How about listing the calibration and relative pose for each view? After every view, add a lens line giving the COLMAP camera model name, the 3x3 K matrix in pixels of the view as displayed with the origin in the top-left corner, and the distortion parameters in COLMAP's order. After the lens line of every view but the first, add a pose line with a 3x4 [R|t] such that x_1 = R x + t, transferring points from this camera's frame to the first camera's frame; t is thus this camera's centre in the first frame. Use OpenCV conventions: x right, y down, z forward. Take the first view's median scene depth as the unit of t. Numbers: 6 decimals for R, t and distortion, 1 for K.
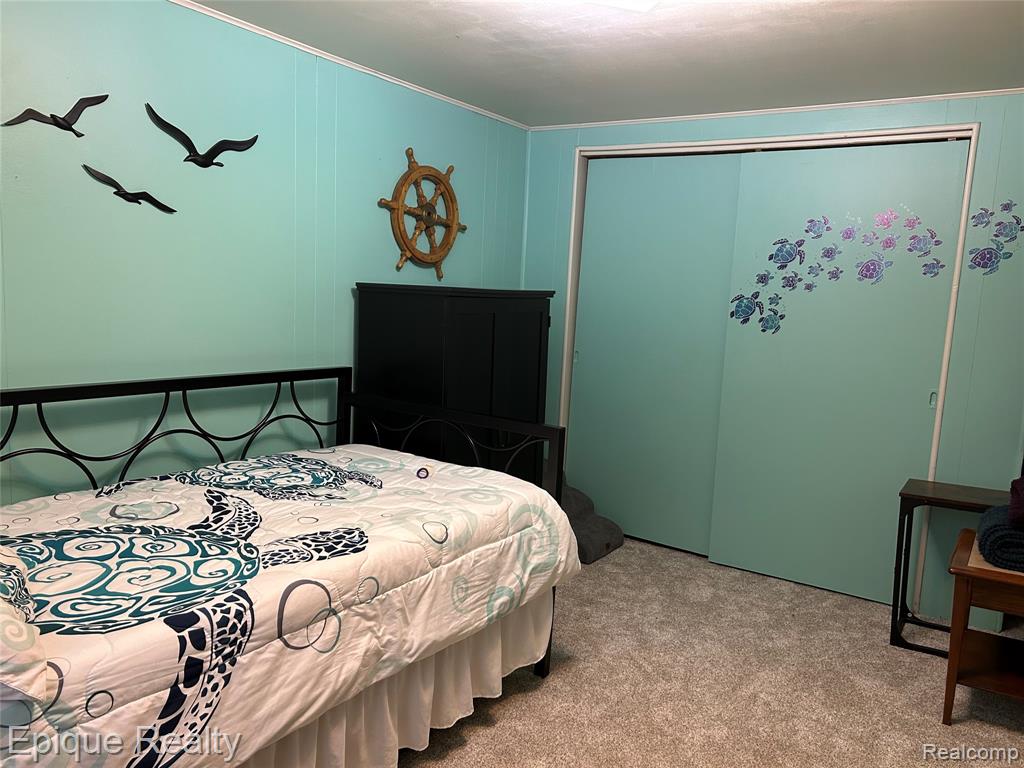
lens RADIAL K [[770.2, 0, 512.3], [0, 770.2, 380.1], [0, 0, 1]] dist [0.059300, -0.058916]
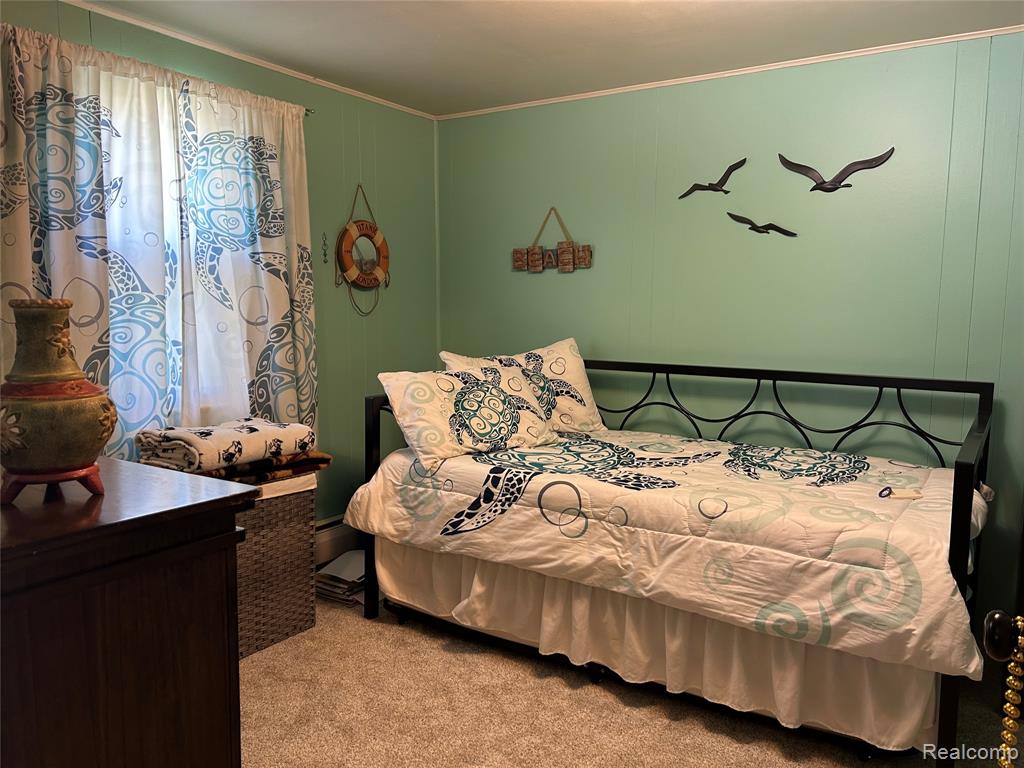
lens RADIAL K [[770.2, 0, 513.5], [0, 770.2, 384.7], [0, 0, 1]] dist [0.059300, -0.058916]
pose [[0.012762, 0.058949, -0.998179, 1.042501], [-0.128797, 0.990042, 0.056822, 0.004636], [0.991589, 0.127837, 0.020228, 0.750378]]
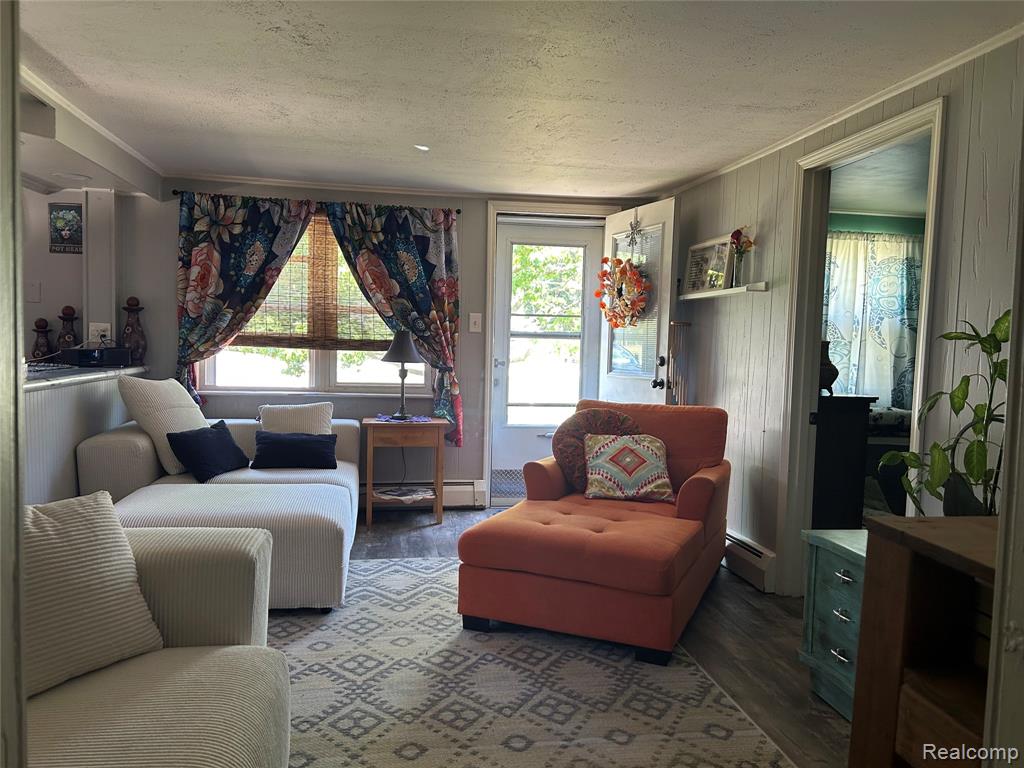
lens RADIAL K [[770.2, 0, 504.2], [0, 770.2, 383.8], [0, 0, 1]] dist [0.059300, -0.058916]
pose [[-0.726142, -0.021058, -0.687222, 2.555654], [-0.145412, 0.981624, 0.123568, -0.008812], [0.671992, 0.189658, -0.715861, 1.369404]]
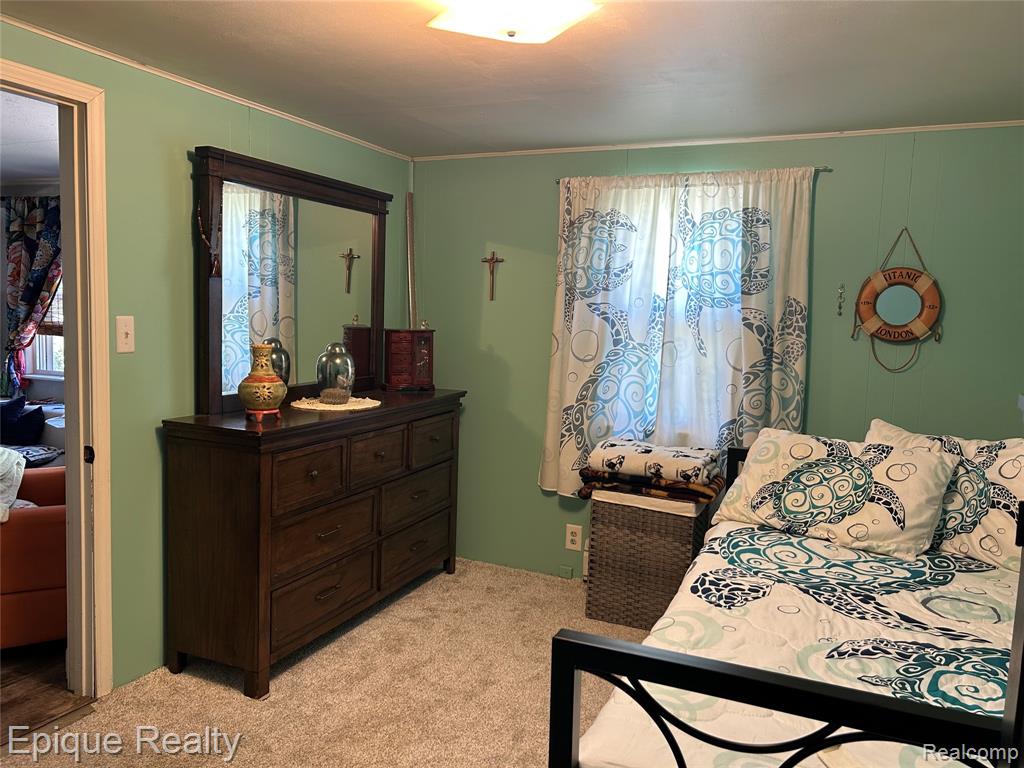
lens RADIAL K [[770.2, 0, 513.6], [0, 770.2, 383.9], [0, 0, 1]] dist [0.059300, -0.058916]
pose [[-0.983008, -0.057348, -0.174376, 0.256502], [-0.094158, 0.972983, 0.210805, -0.266517], [0.157576, 0.223642, -0.961849, 1.928894]]
